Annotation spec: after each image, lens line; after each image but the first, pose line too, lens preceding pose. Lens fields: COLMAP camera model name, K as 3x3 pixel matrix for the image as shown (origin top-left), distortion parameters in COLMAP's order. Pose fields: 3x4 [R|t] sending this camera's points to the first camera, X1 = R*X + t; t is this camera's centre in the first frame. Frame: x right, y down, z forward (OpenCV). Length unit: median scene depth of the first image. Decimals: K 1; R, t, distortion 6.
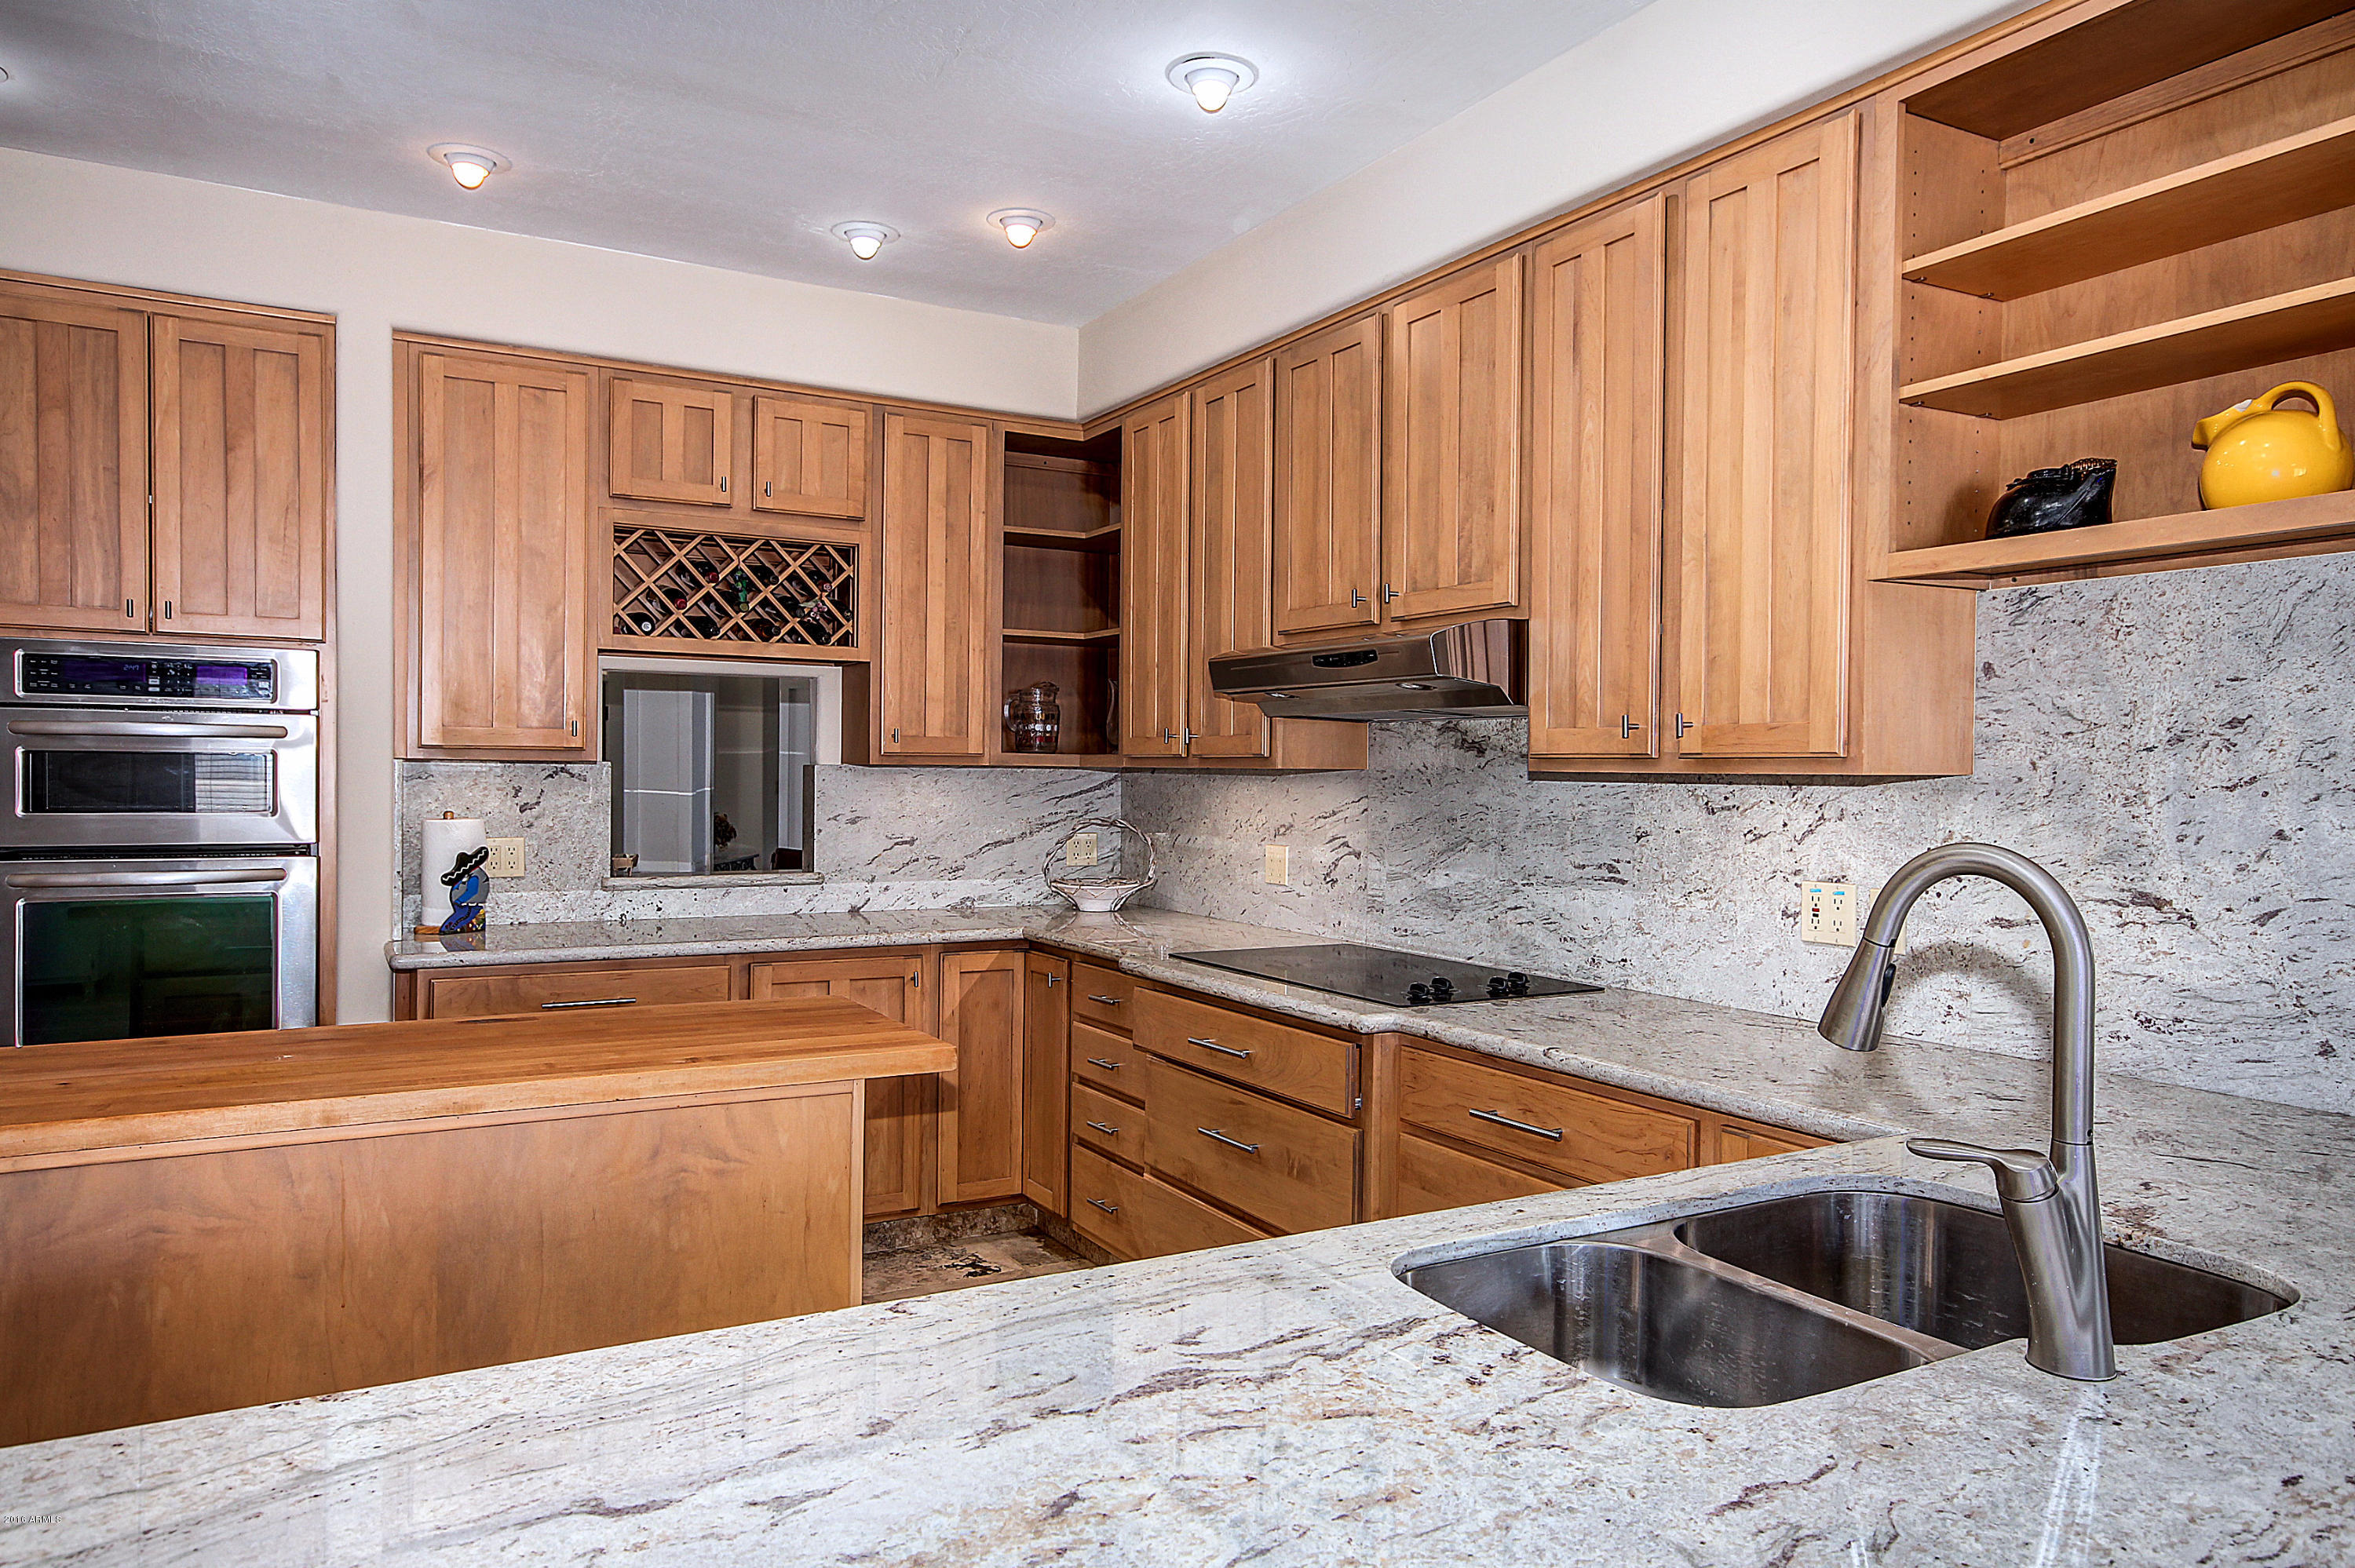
lens RADIAL K [[1570.1, 0, 1174.7], [0, 1570.1, 783.4], [0, 0, 1]] dist [0.032136, 0.005481]
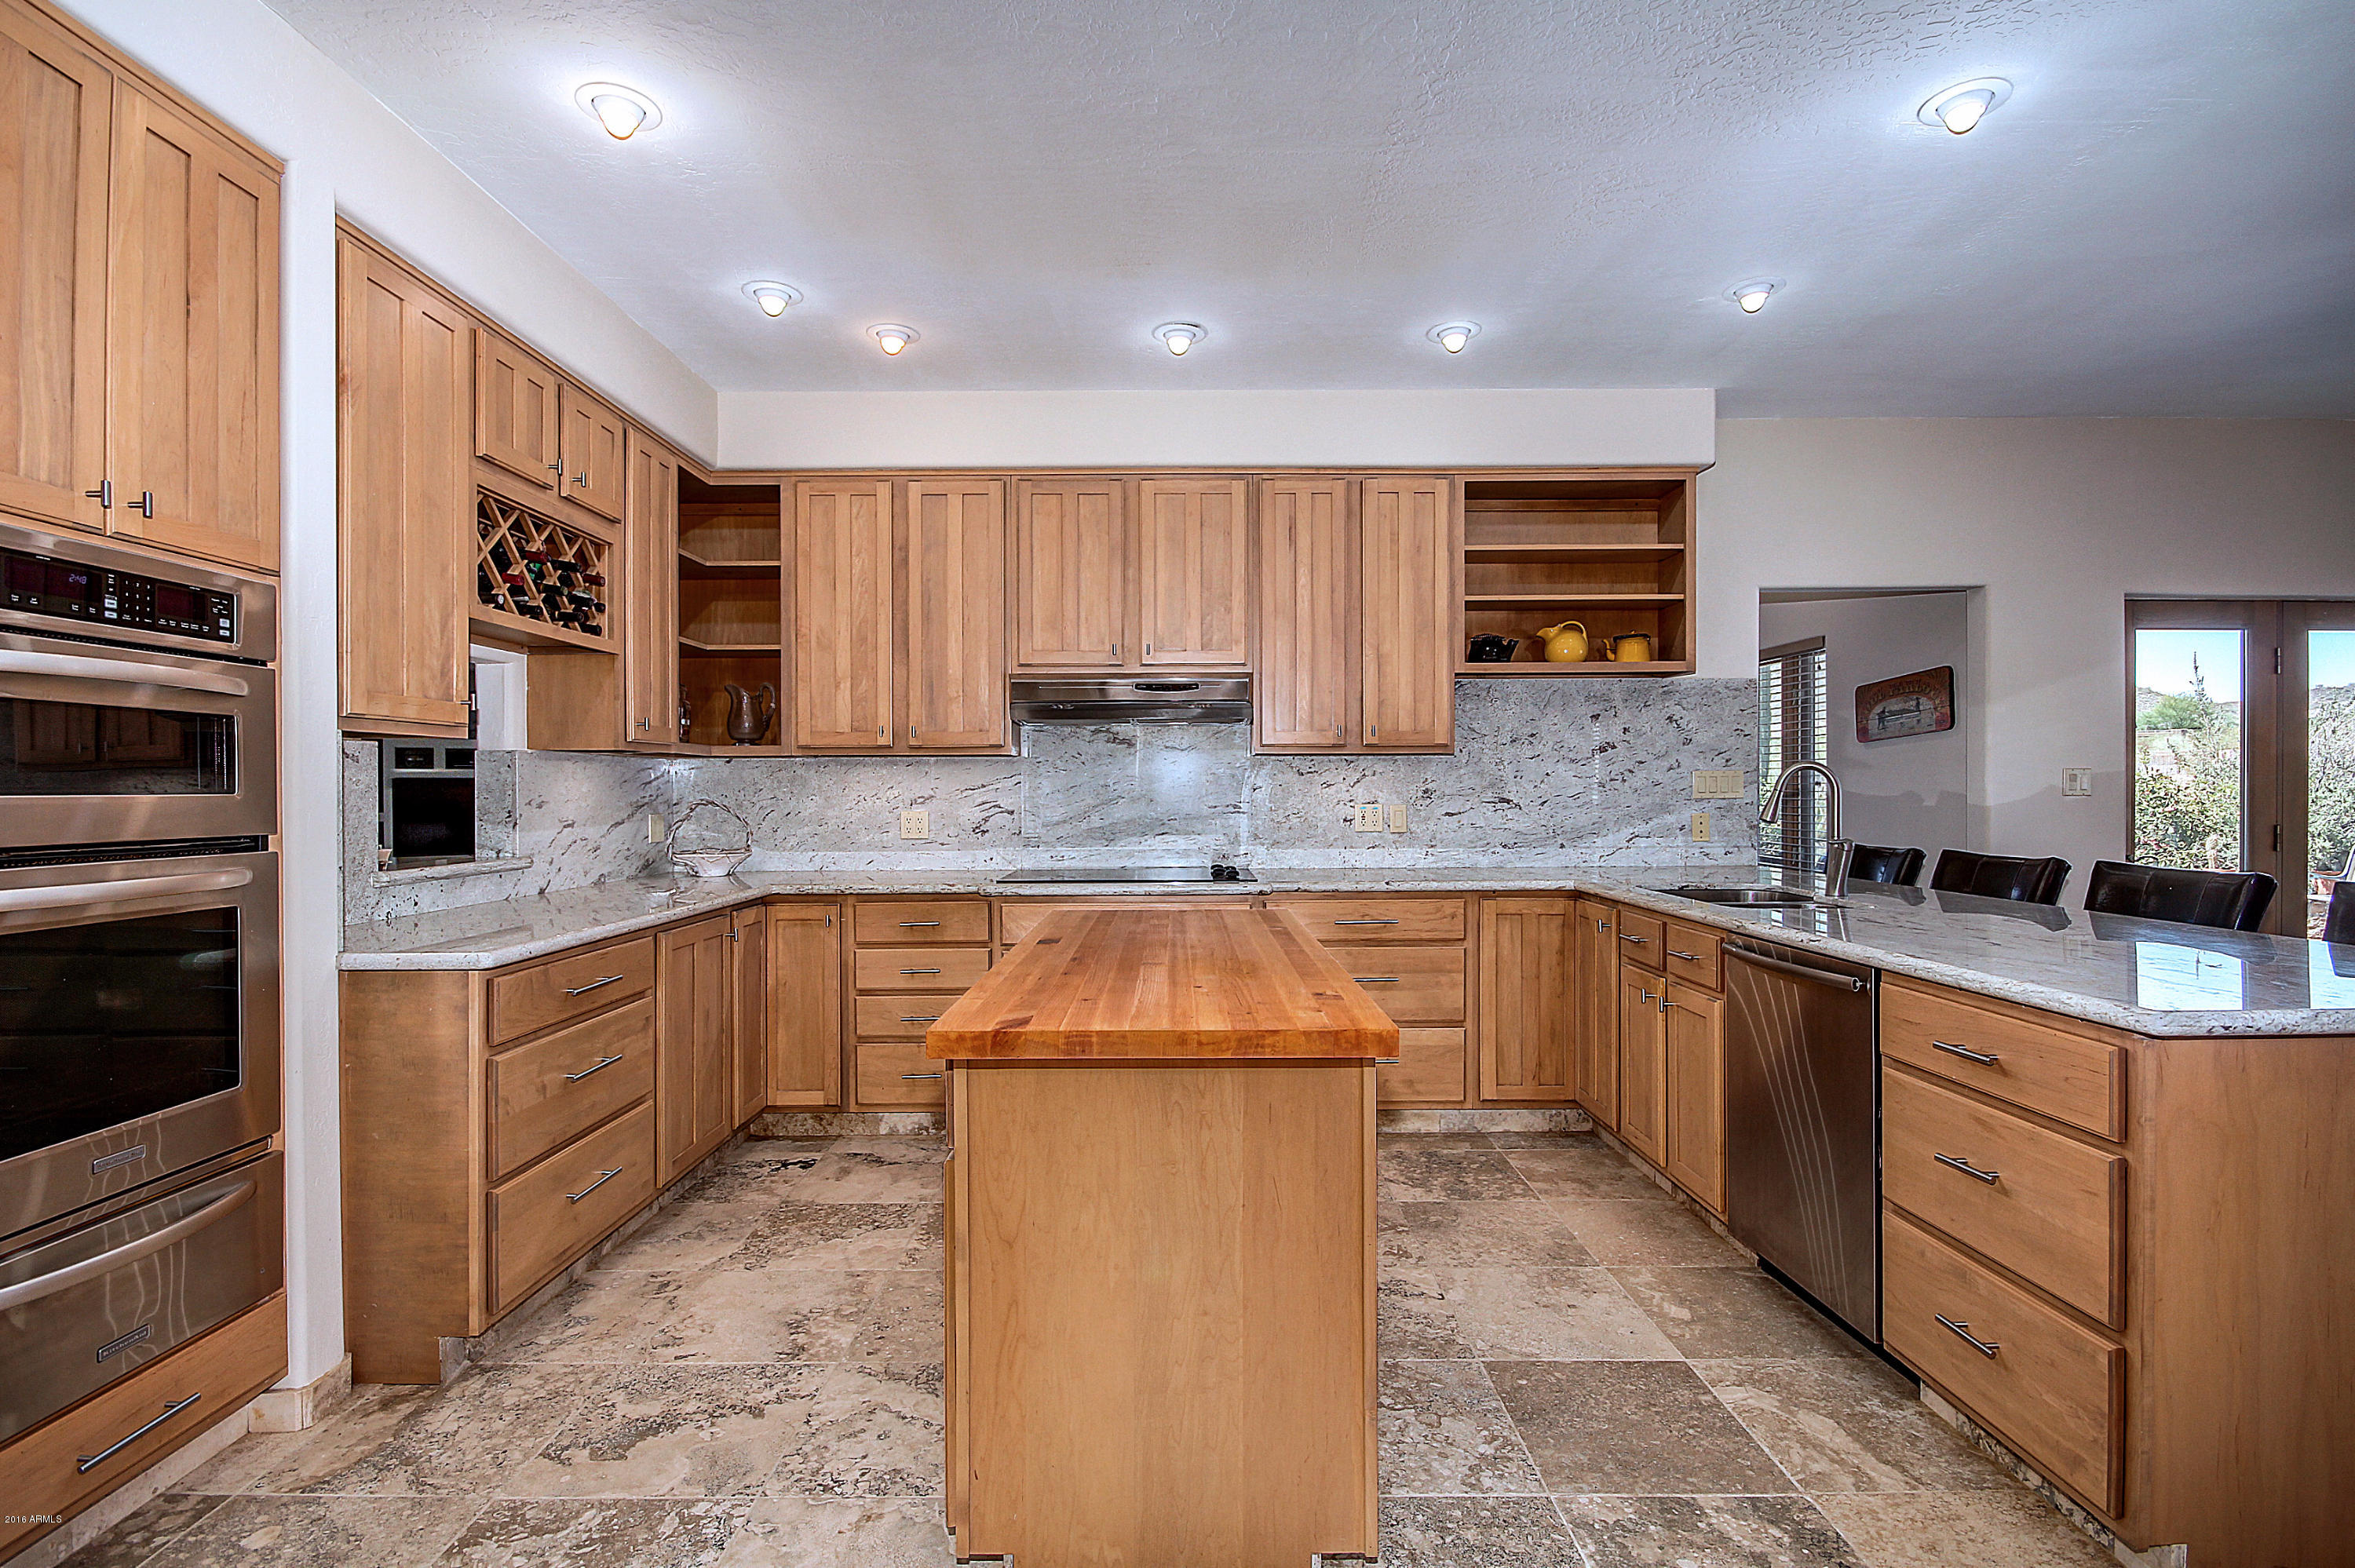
lens RADIAL K [[1136.4, 0, 1176.4], [0, 1136.4, 782.4], [0, 0, 1]] dist [-0.003333, -0.000665]
pose [[0.475131, -0.008055, 0.879878, -0.838016], [0.017518, 0.999847, -0.000306, 0.020989], [-0.879741, 0.015559, 0.475199, 0.357992]]
